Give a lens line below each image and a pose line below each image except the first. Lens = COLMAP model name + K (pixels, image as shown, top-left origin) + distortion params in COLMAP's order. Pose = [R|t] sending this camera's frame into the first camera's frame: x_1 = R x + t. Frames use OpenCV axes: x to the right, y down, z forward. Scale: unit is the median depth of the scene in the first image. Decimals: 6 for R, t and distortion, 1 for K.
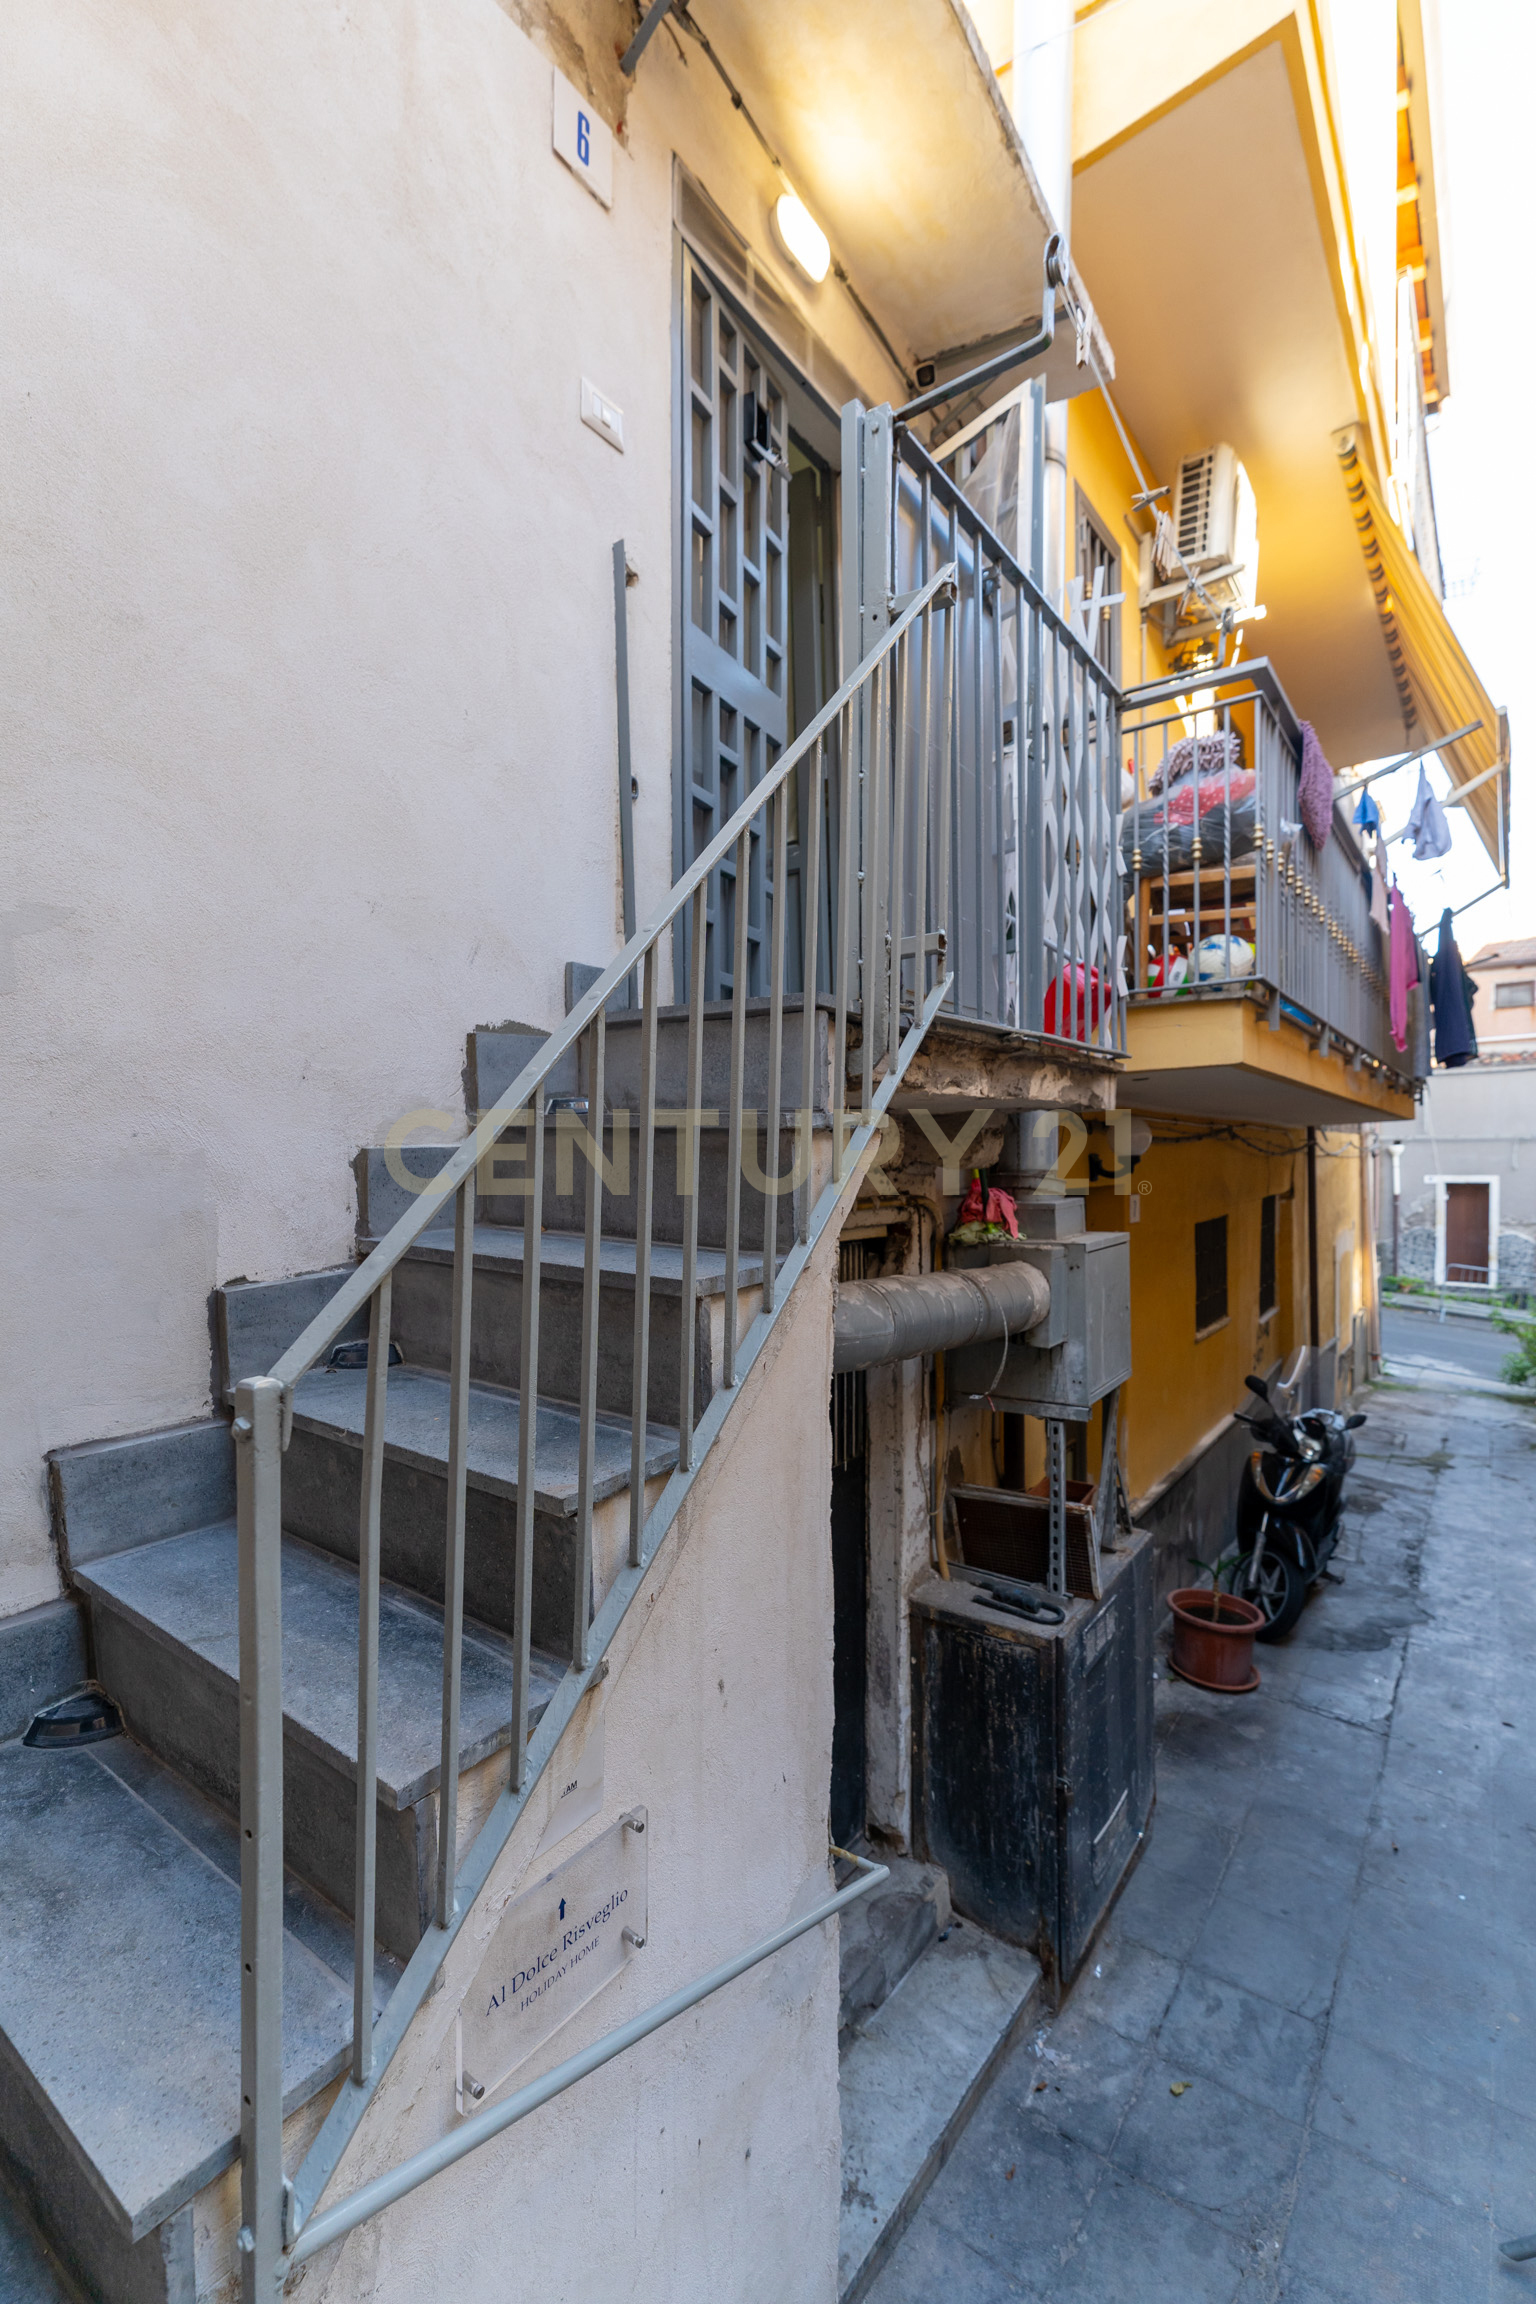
lens RADIAL K [[933.6, 0, 768.0], [0, 933.6, 1152.0], [0, 0, 1]] dist [-0.001090, -0.000364]
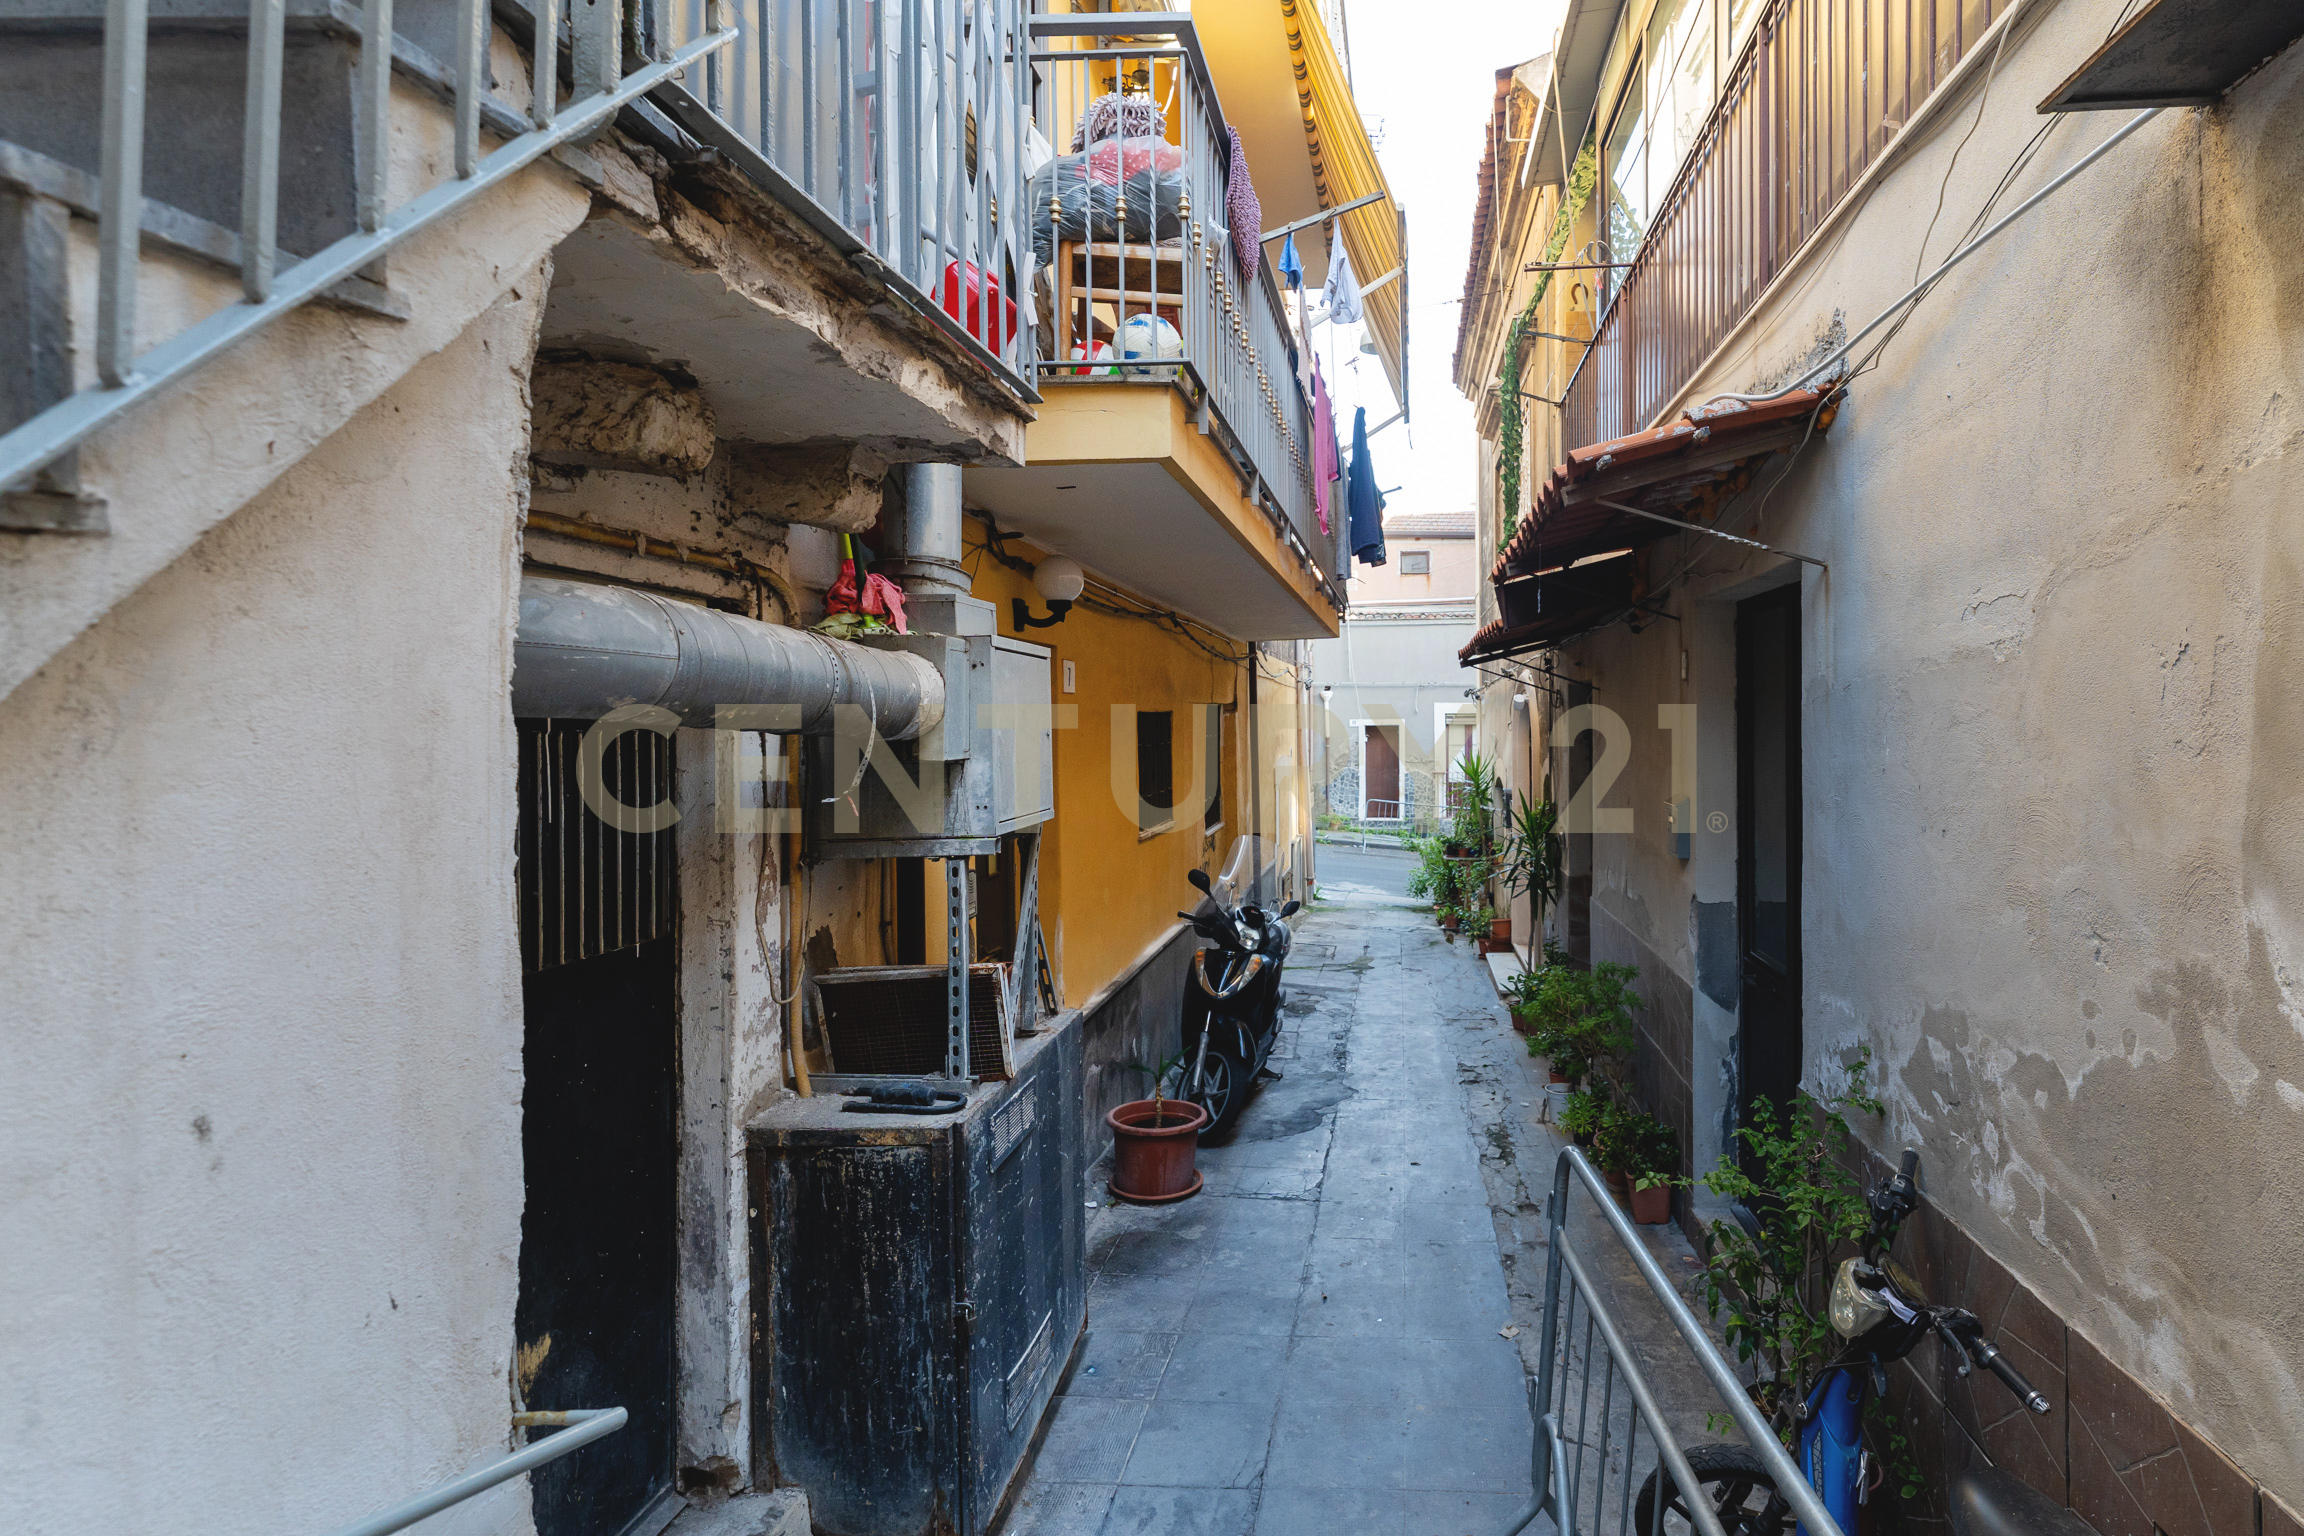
lens RADIAL K [[1064.4, 0, 1318.4], [0, 1064.4, 715.7], [0, 0, 1]] dist [-0.000193, -0.000950]
pose [[0.835028, -0.005323, 0.550182, 0.060298], [0.010681, 0.999922, -0.006537, 0.148641], [-0.550104, 0.011335, 0.835019, 0.069502]]
